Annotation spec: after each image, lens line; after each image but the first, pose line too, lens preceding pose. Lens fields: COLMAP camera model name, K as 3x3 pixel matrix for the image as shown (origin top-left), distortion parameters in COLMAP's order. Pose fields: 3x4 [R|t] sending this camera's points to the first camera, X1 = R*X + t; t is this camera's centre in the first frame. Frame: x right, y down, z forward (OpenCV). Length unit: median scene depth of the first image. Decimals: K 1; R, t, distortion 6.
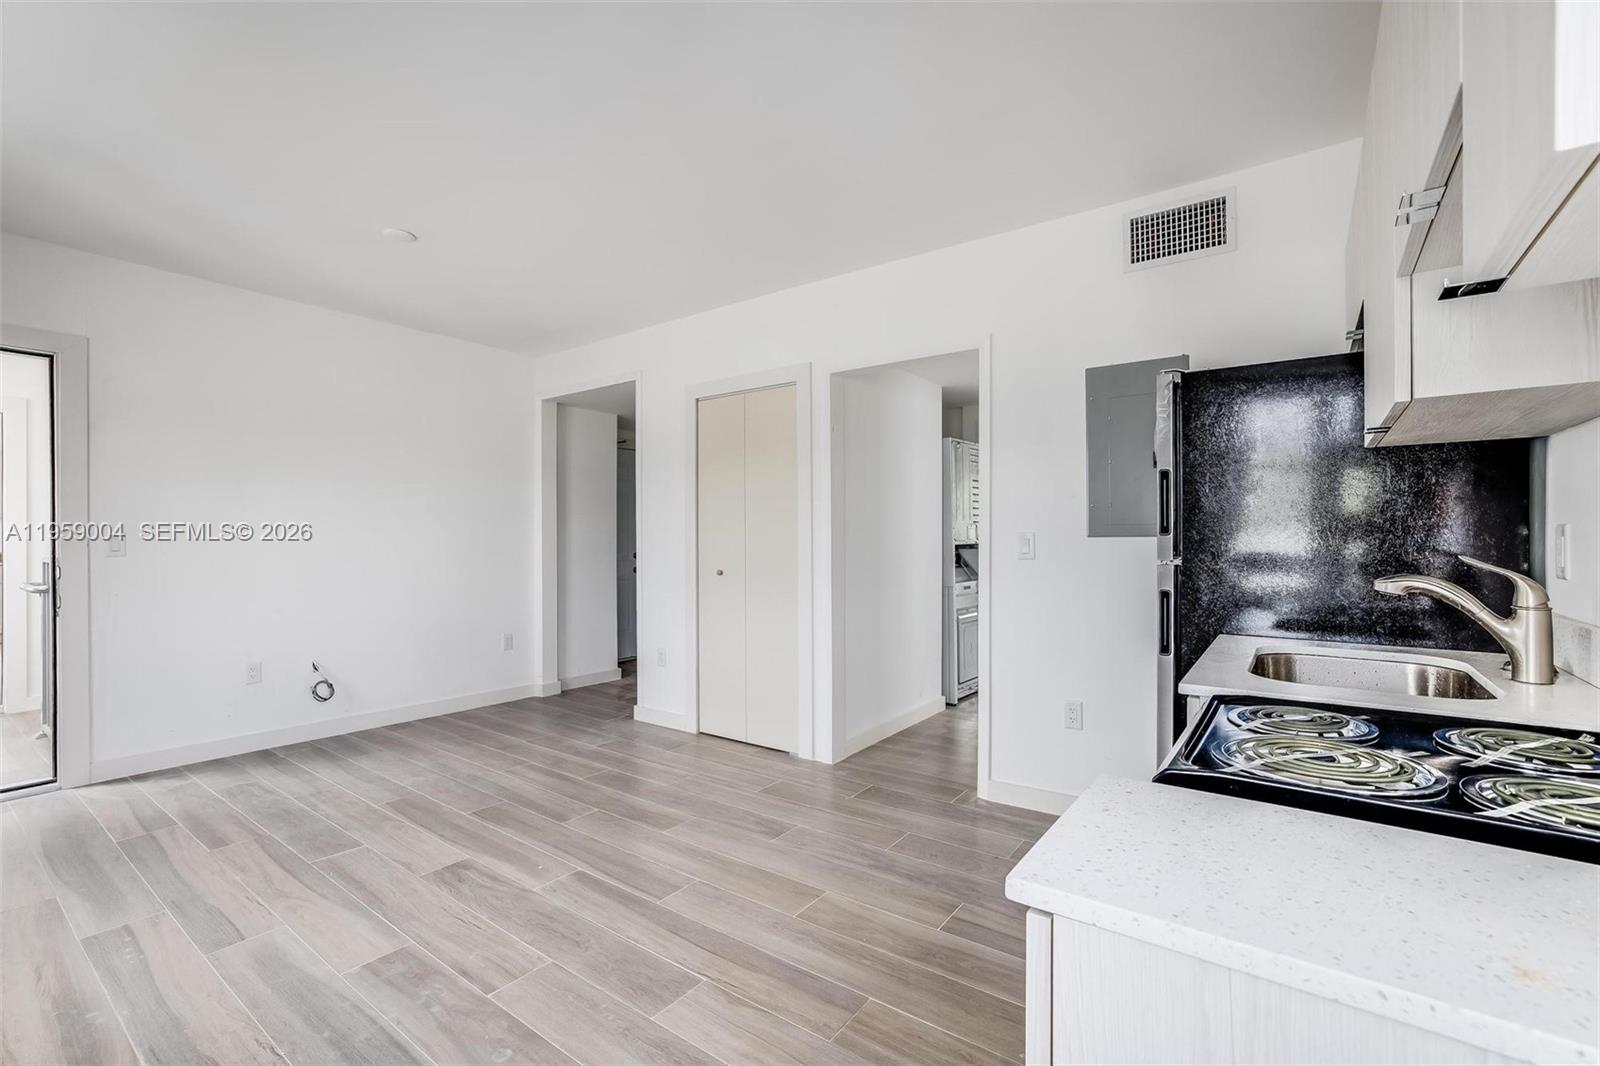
lens RADIAL K [[687.9, 0, 793.9], [0, 687.9, 540.3], [0, 0, 1]] dist [-0.013653, 0.002303]
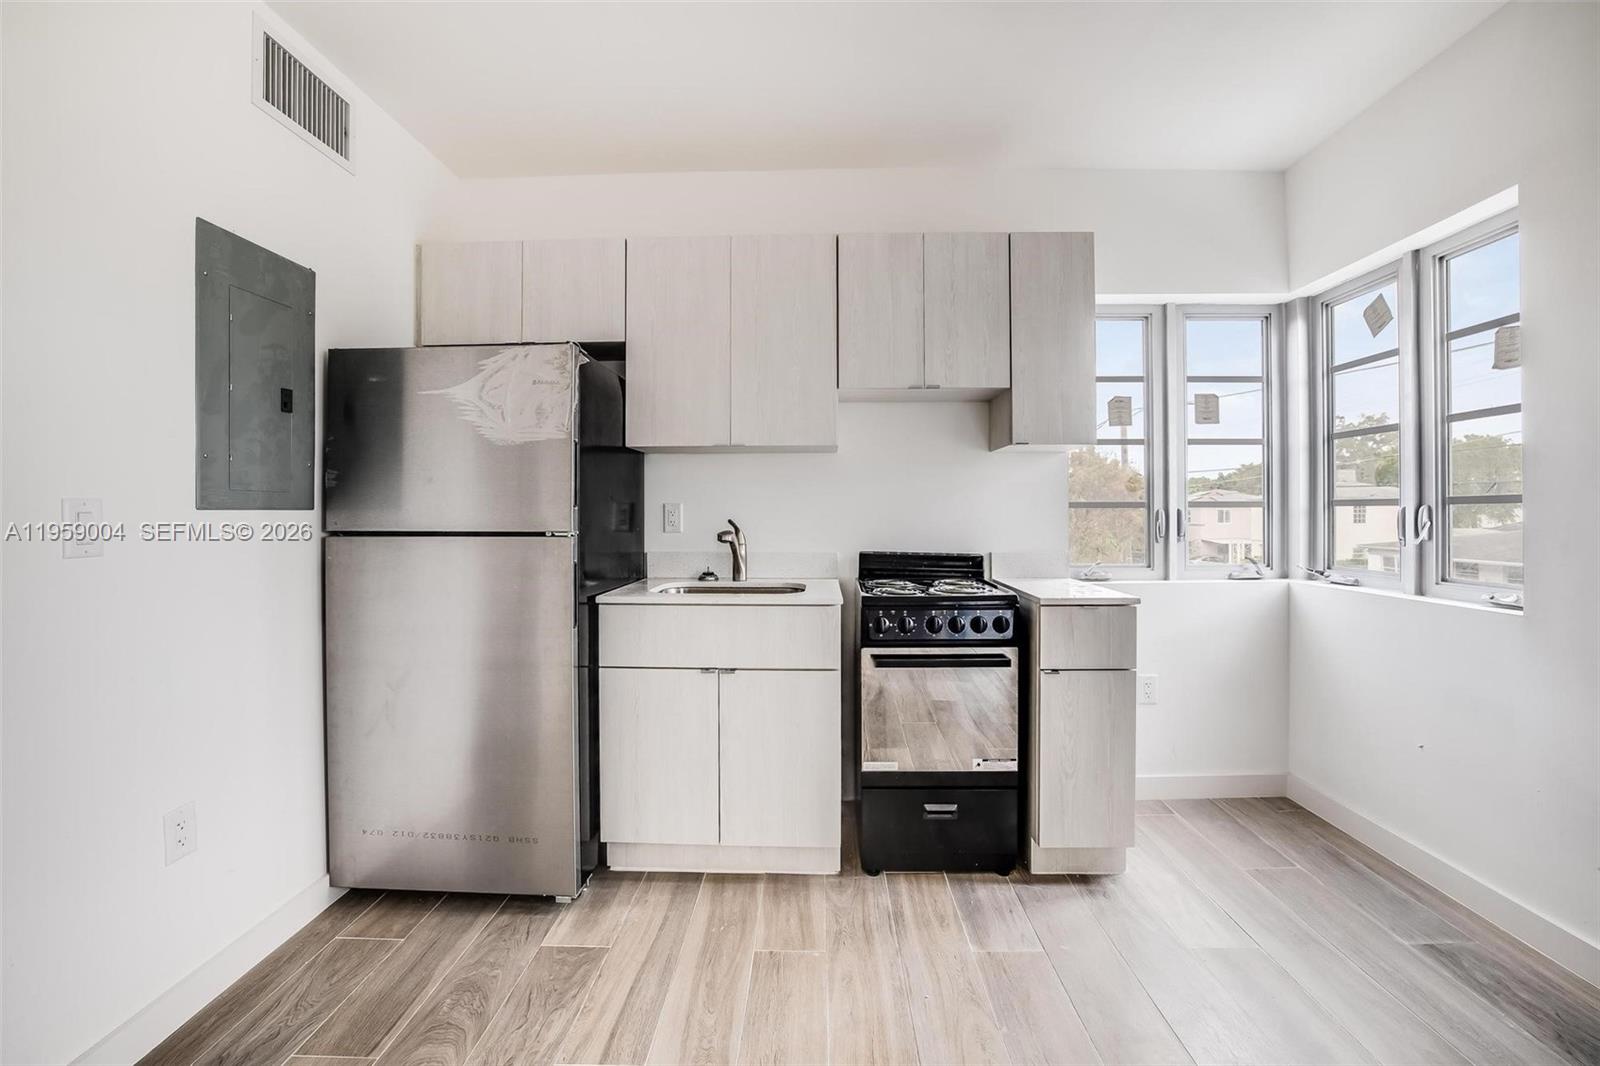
lens RADIAL K [[683.1, 0, 805.9], [0, 683.1, 512.1], [0, 0, 1]] dist [-0.032935, 0.007961]
pose [[-0.576889, 0.005766, 0.816802, -0.381541], [0.005783, 0.999979, -0.002975, 0.004211], [-0.816802, 0.003007, -0.576911, 1.069670]]
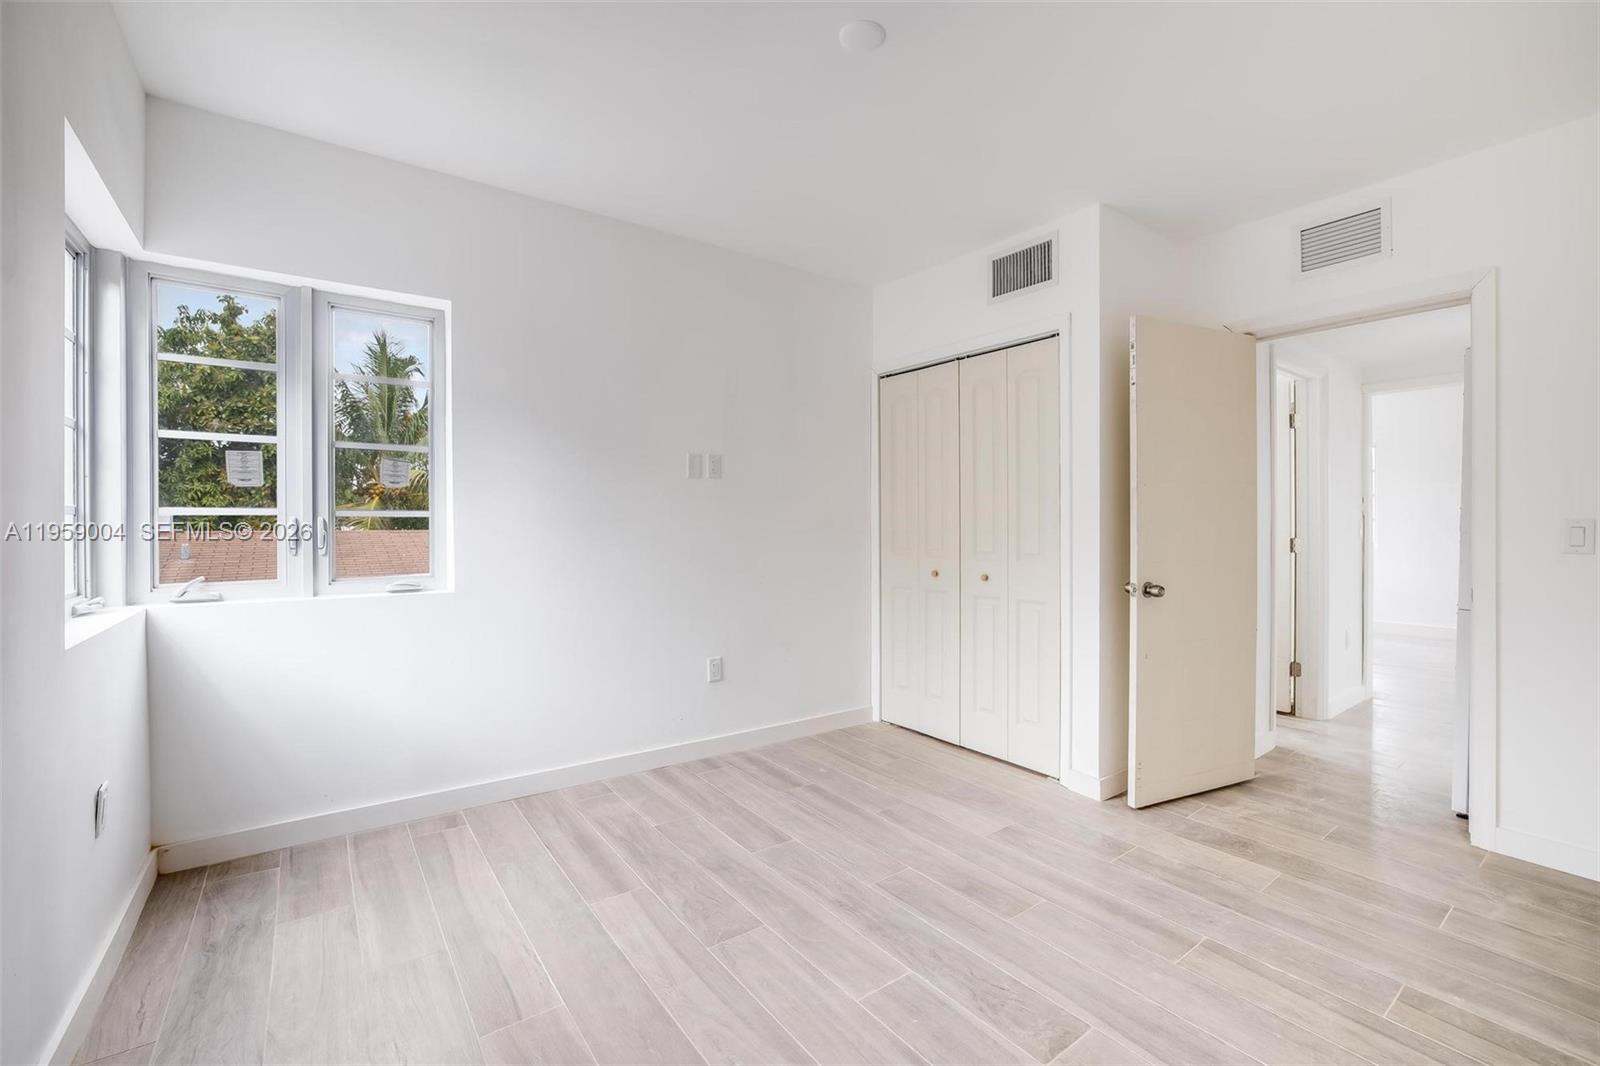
lens RADIAL K [[683.1, 0, 788.6], [0, 683.1, 529.9], [0, 0, 1]] dist [-0.032935, 0.007961]
pose [[-0.310620, 0.001643, -0.950533, 0.659106], [-0.001021, 0.999997, 0.002062, 0.014585], [0.950534, 0.001611, -0.310618, 0.864461]]
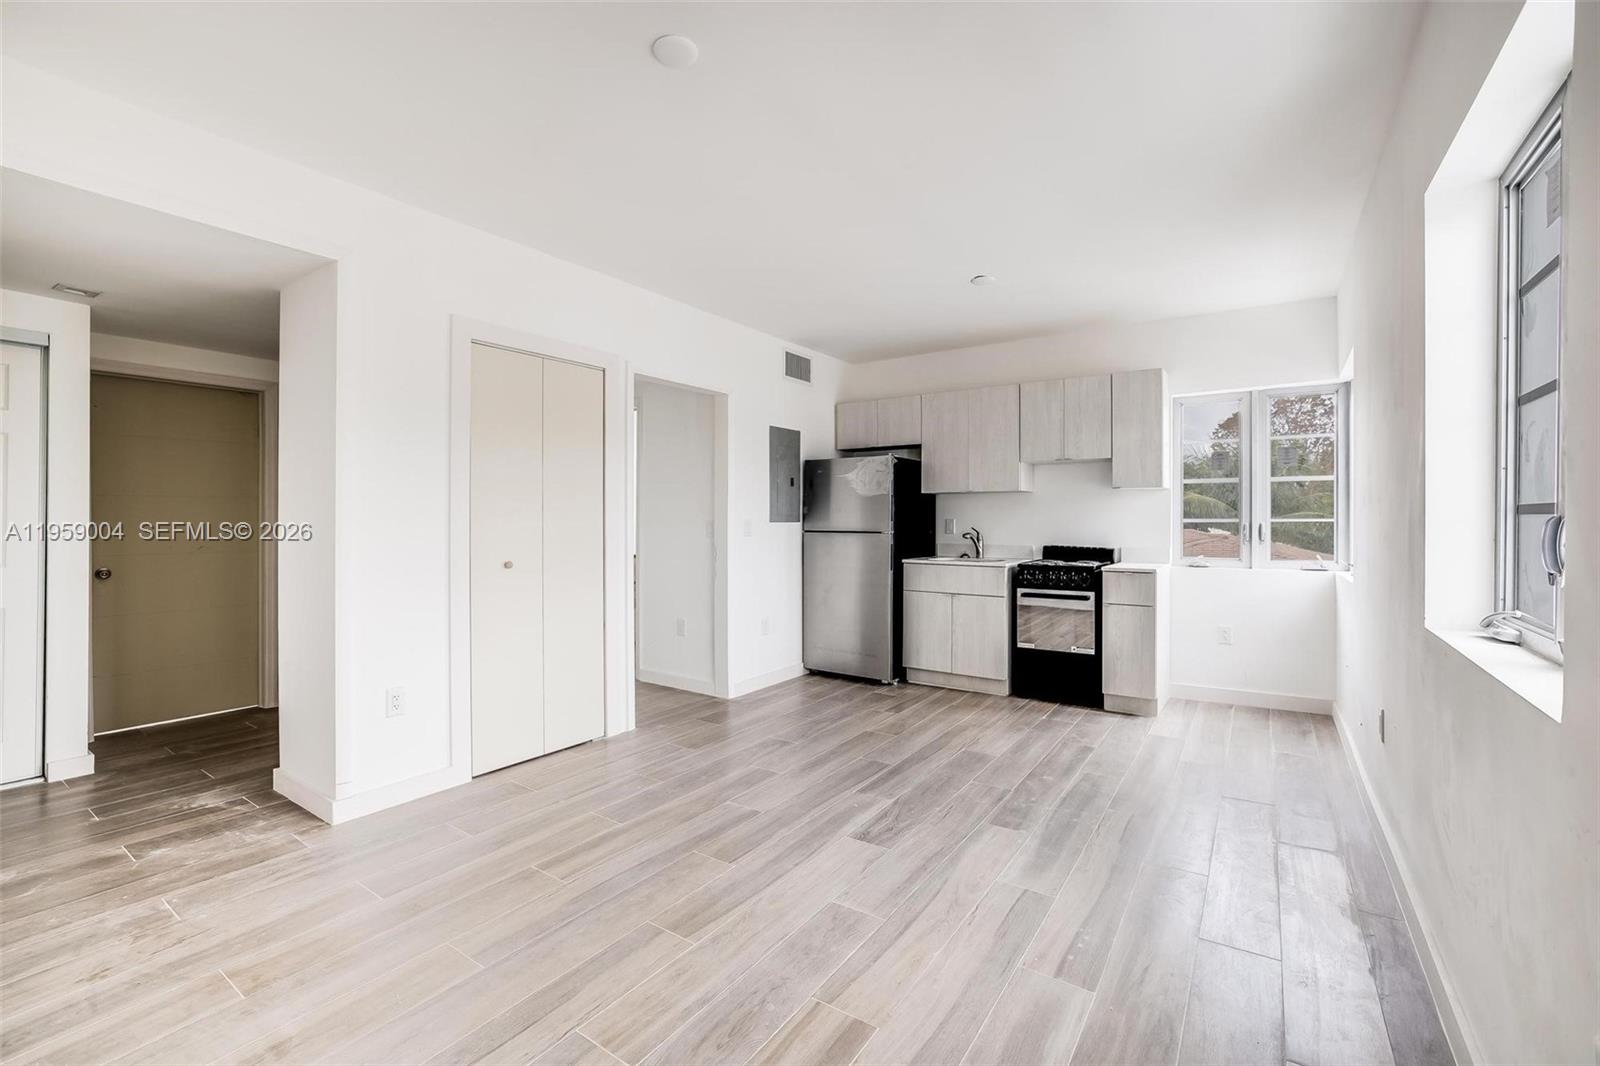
lens RADIAL K [[683.1, 0, 808.0], [0, 683.1, 521.4], [0, 0, 1]] dist [-0.032935, 0.007961]
pose [[-0.038699, 0.002080, 0.999249, -1.547444], [0.000105, 0.999998, -0.002077, -0.001853], [-0.999251, 0.000025, -0.038700, 1.146321]]
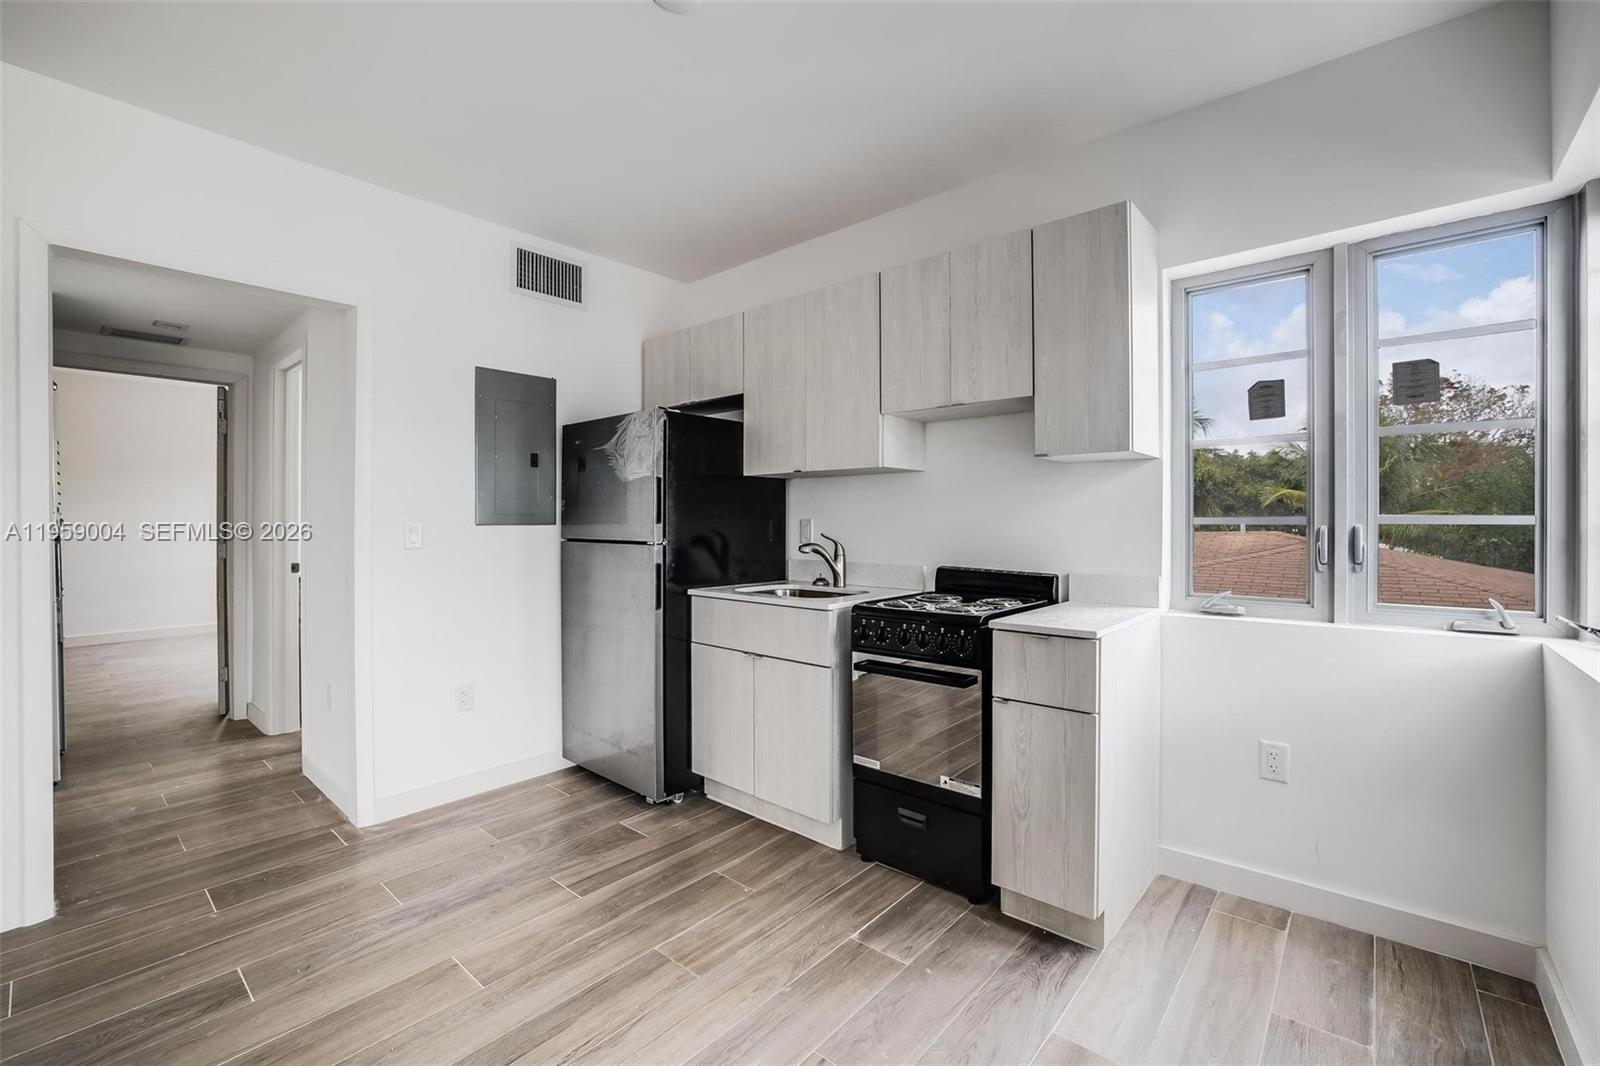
lens RADIAL K [[683.1, 0, 807.4], [0, 683.1, 522.7], [0, 0, 1]] dist [-0.032935, 0.007961]
pose [[0.072946, 0.003007, 0.997331, -0.682165], [0.001231, 0.999994, -0.003105, -0.003791], [-0.997335, 0.001454, 0.072942, 0.489705]]
